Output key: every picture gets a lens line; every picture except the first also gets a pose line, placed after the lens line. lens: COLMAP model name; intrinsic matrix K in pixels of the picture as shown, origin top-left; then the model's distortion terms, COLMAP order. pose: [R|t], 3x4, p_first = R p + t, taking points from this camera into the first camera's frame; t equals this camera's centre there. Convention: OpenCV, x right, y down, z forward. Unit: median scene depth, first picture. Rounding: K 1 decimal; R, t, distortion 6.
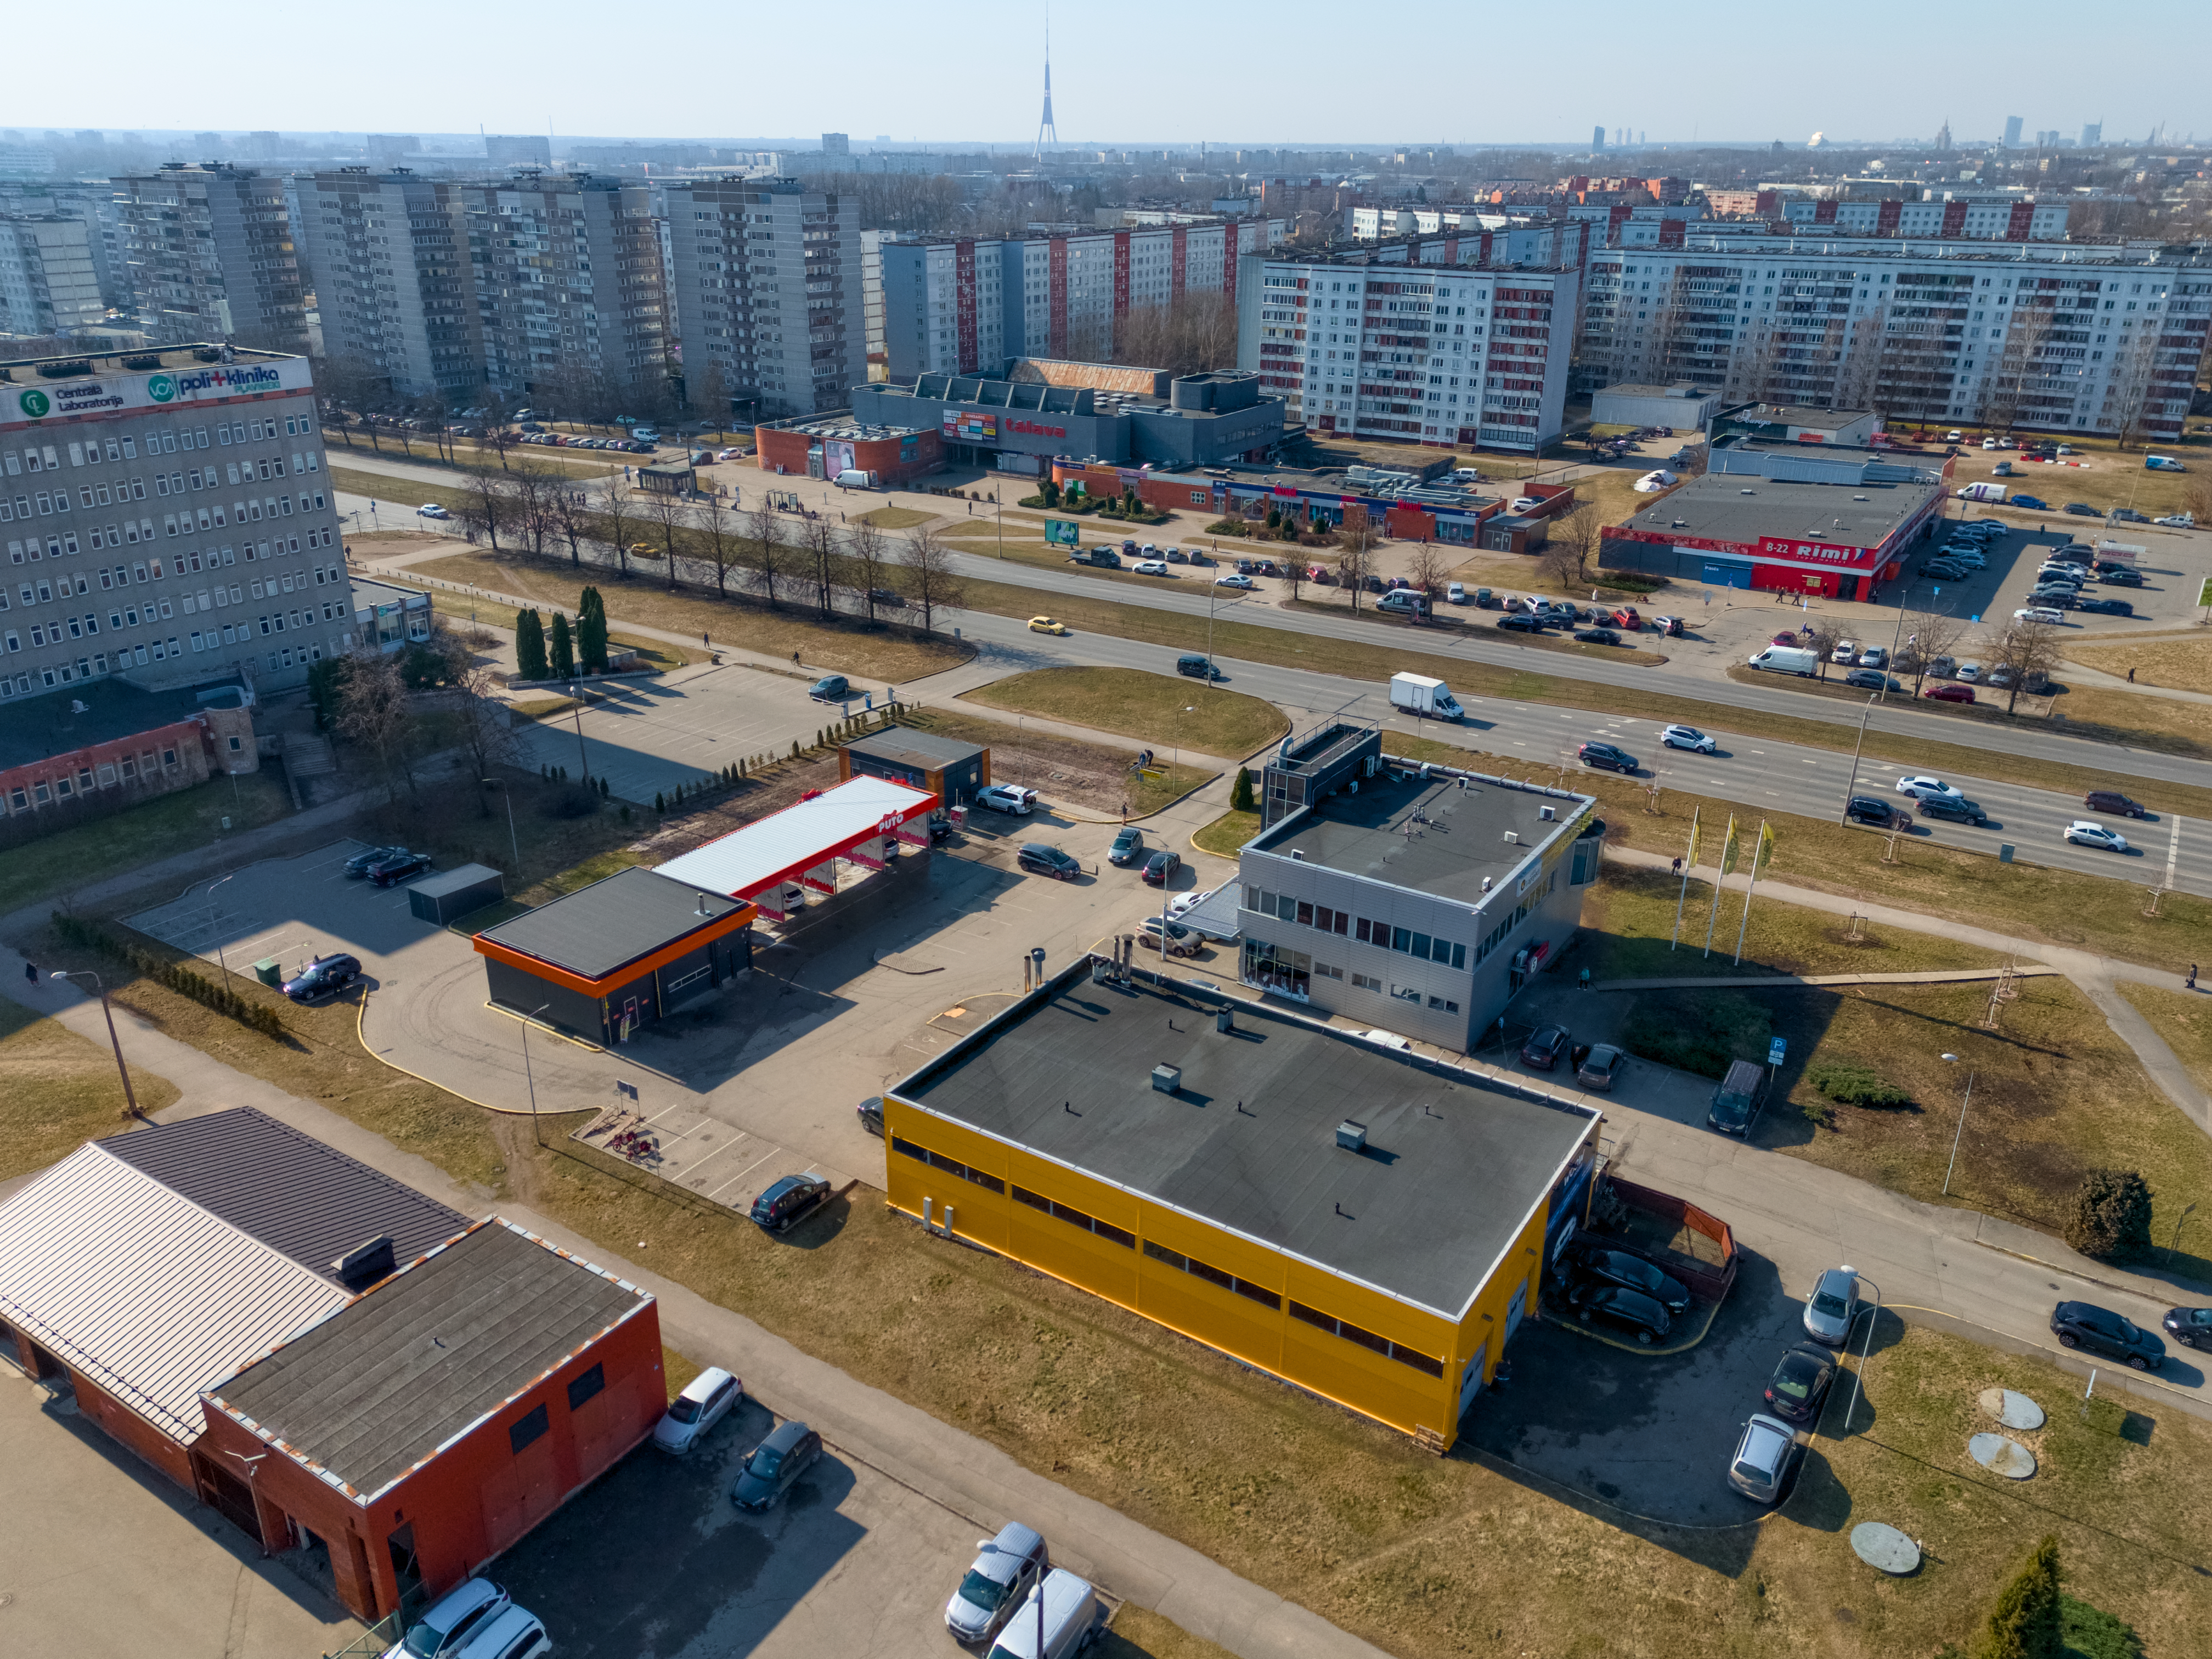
lens RADIAL K [[1615.6, 0, 1103.3], [0, 1615.6, 828.3], [0, 0, 1]] dist [0.082843, -0.079160]
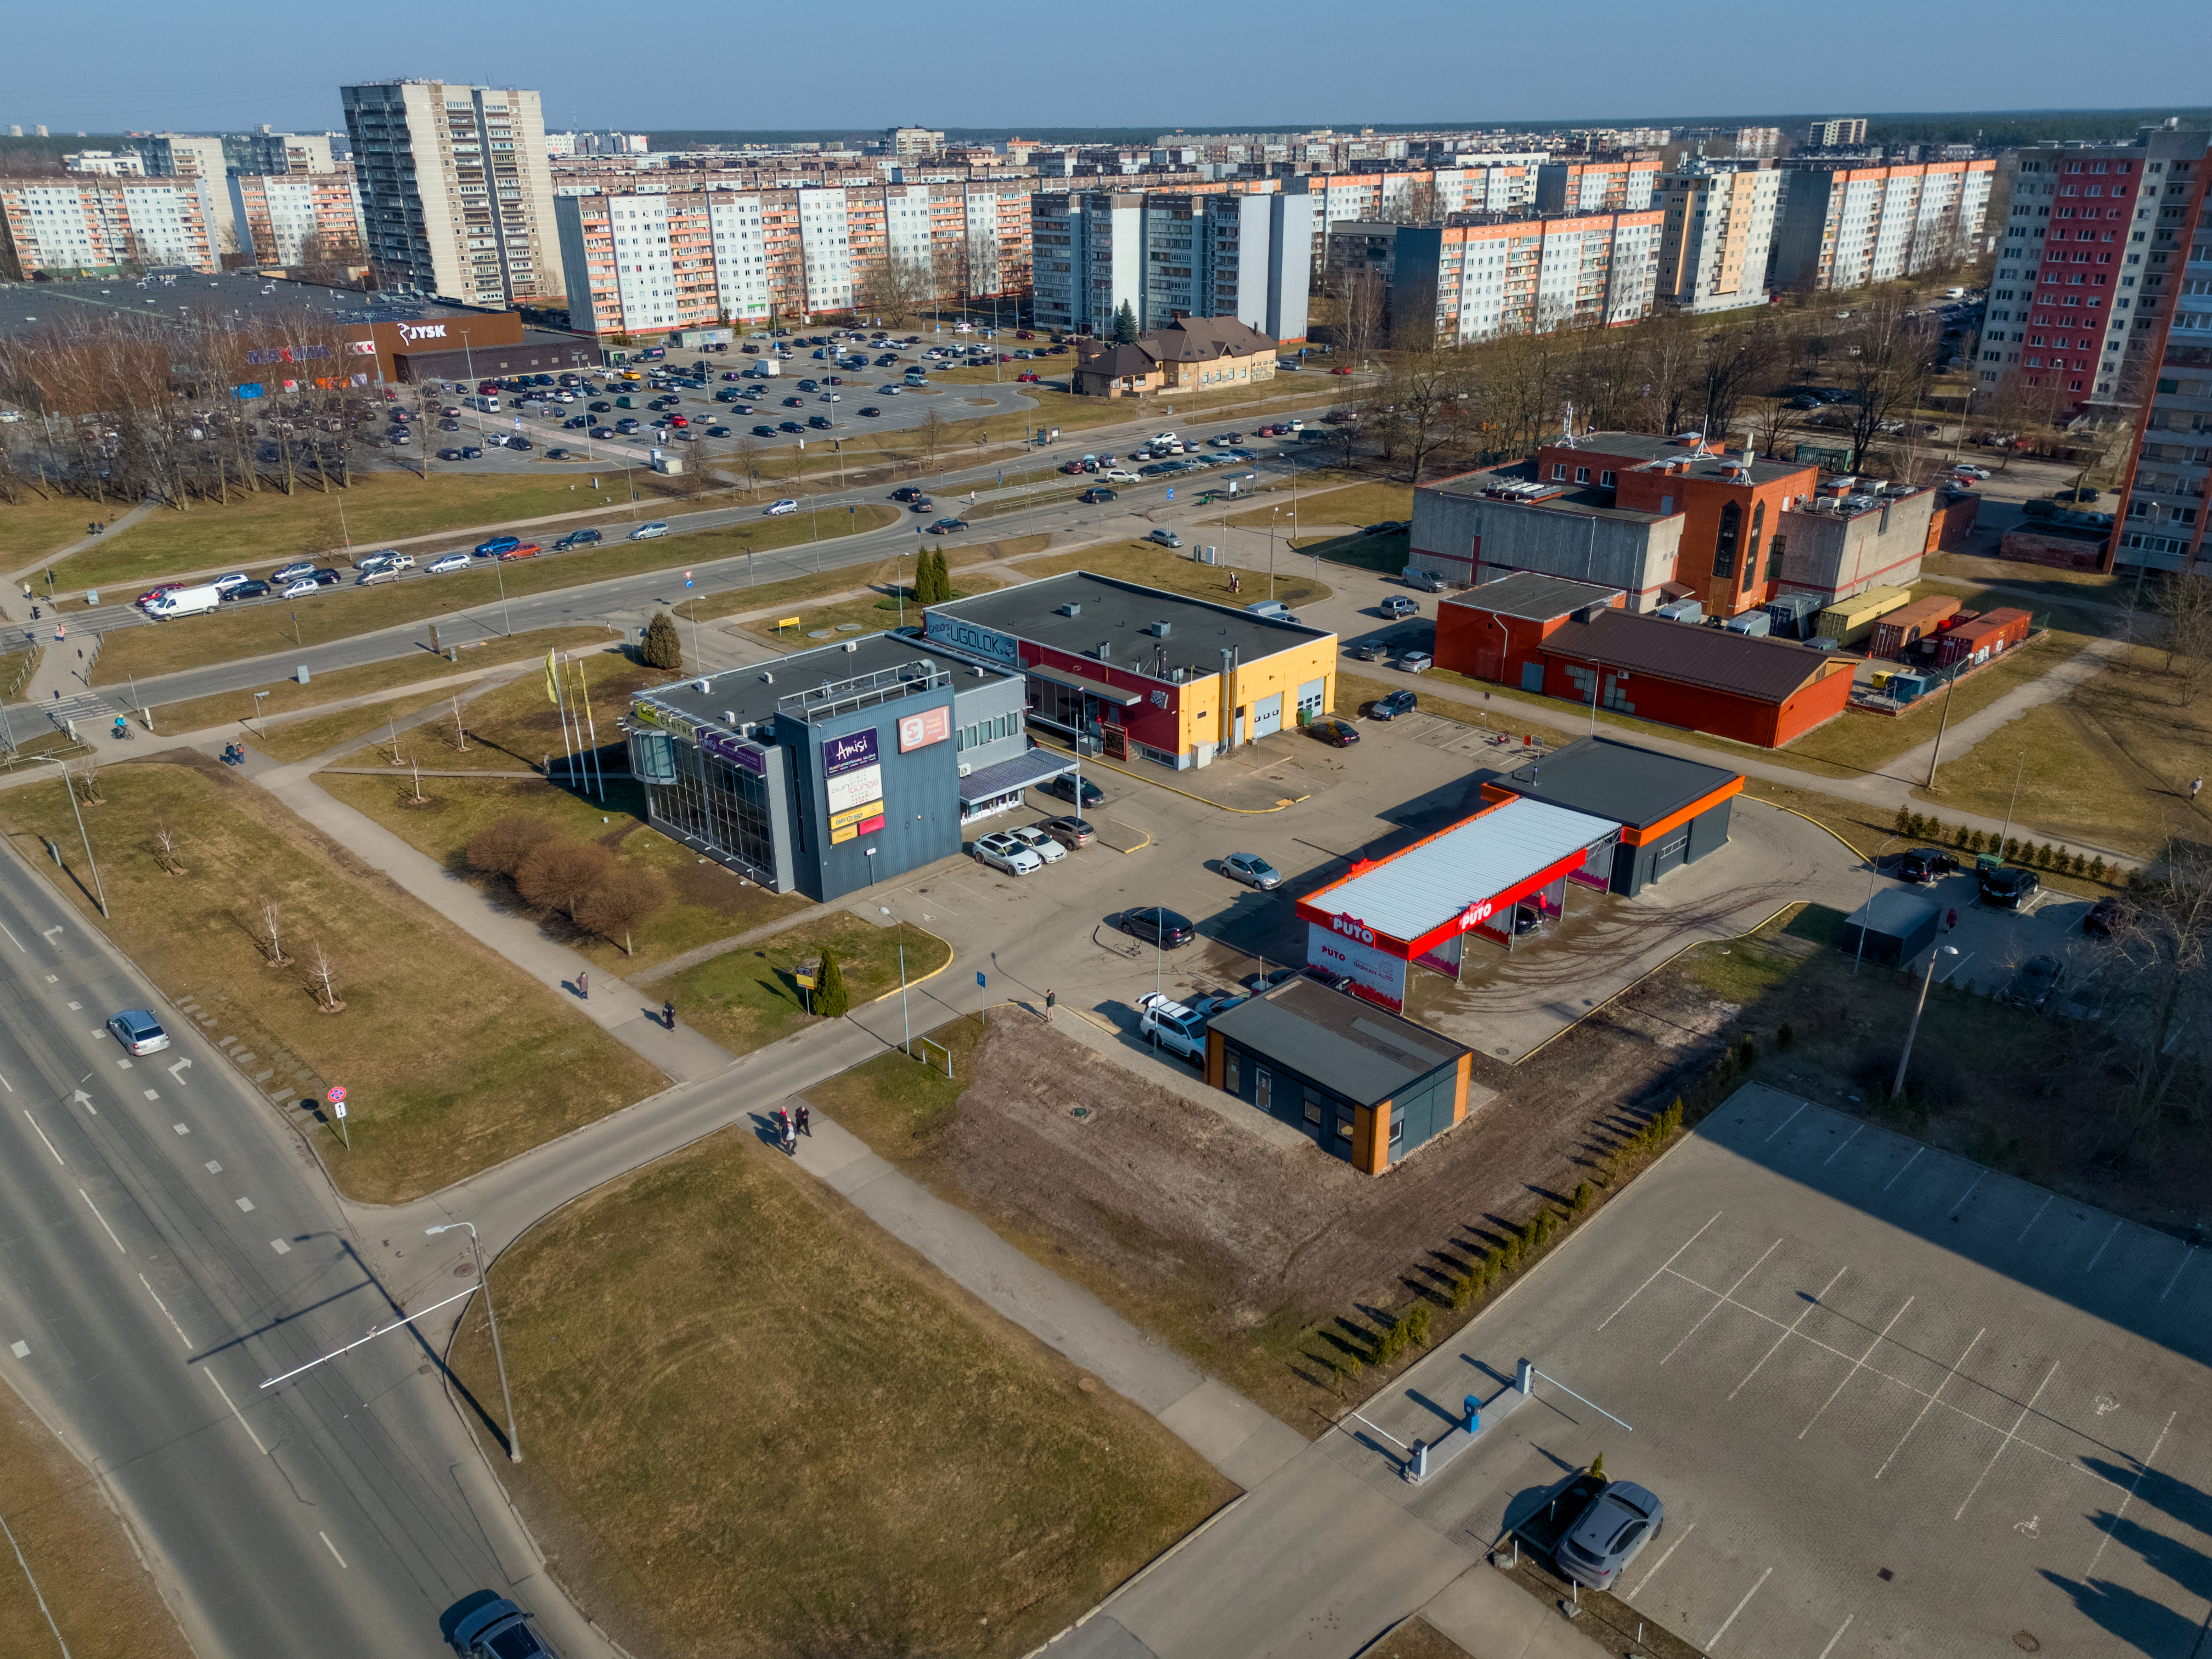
lens RADIAL K [[1615.6, 0, 1103.3], [0, 1615.6, 828.3], [0, 0, 1]] dist [0.082843, -0.079160]
pose [[-0.976725, -0.081338, 0.198476, -0.165411], [0.085852, 0.699718, 0.709242, -0.590081], [-0.196565, 0.709774, -0.676449, 1.549238]]
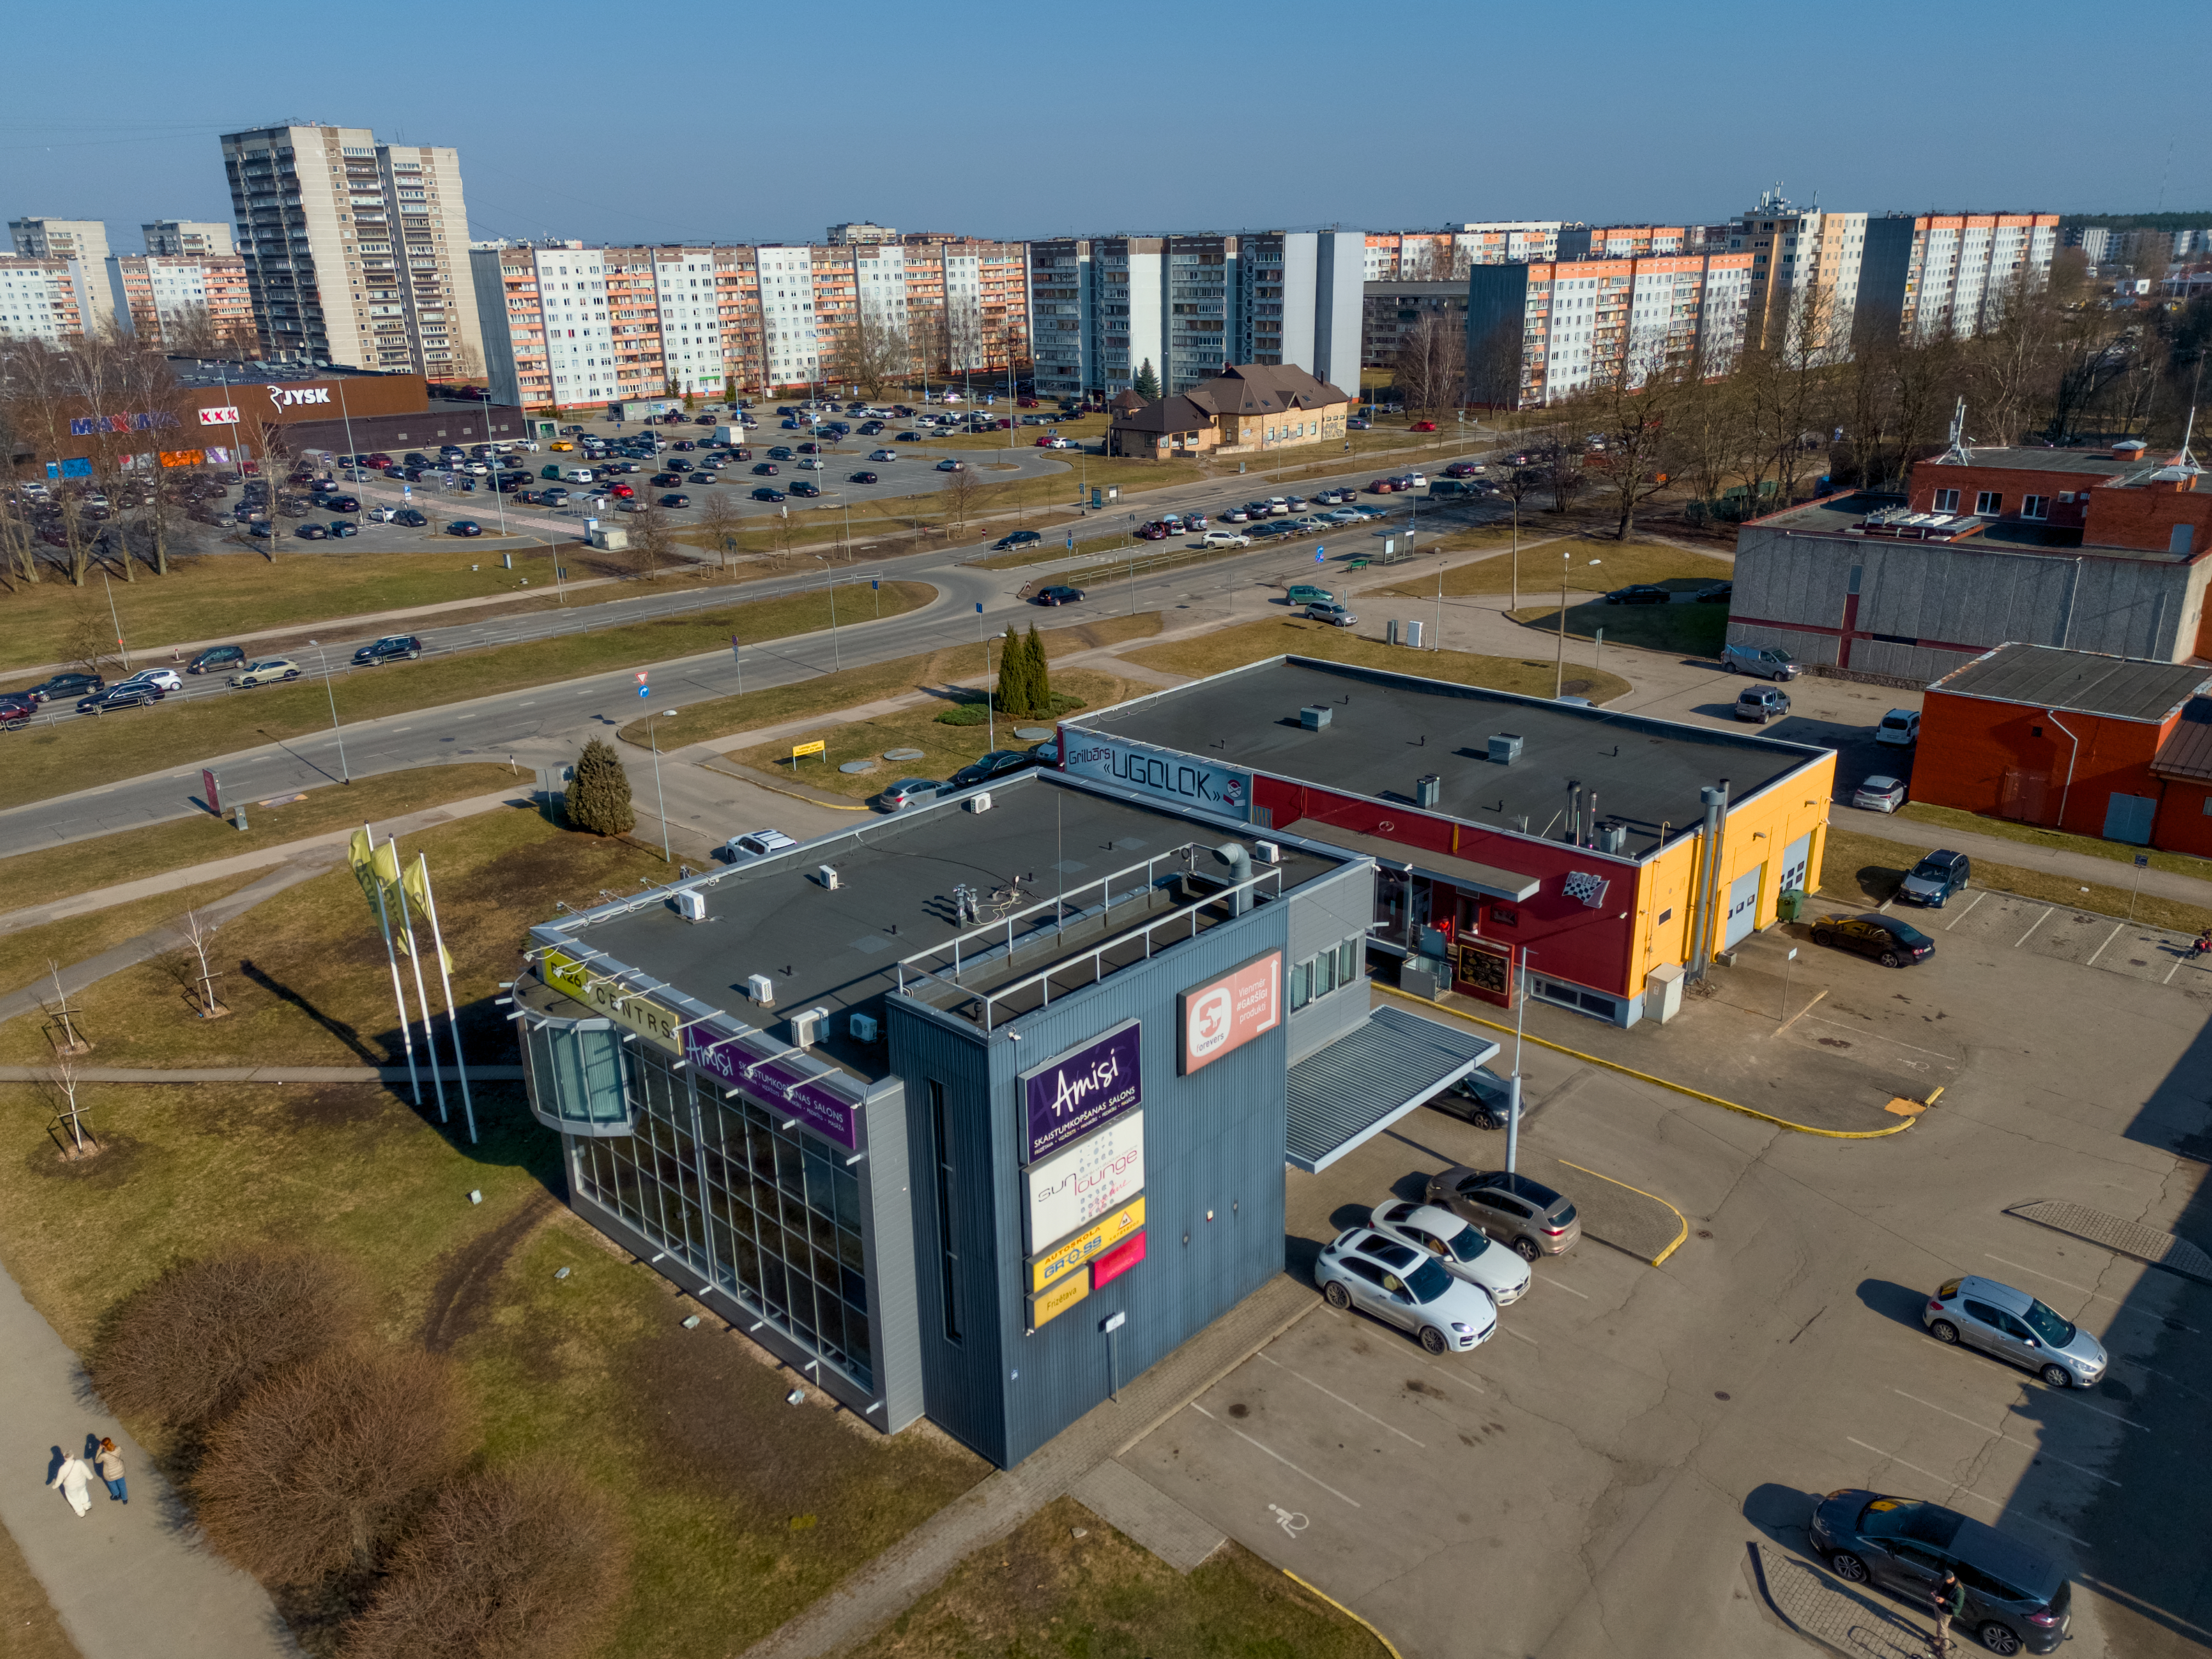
lens RADIAL K [[1615.6, 0, 1103.3], [0, 1615.6, 828.3], [0, 0, 1]] dist [0.082843, -0.079160]
pose [[-0.984541, -0.045323, 0.169191, 0.072226], [0.080068, 0.742657, 0.664868, -0.295831], [-0.155785, 0.668136, -0.727547, 1.186634]]
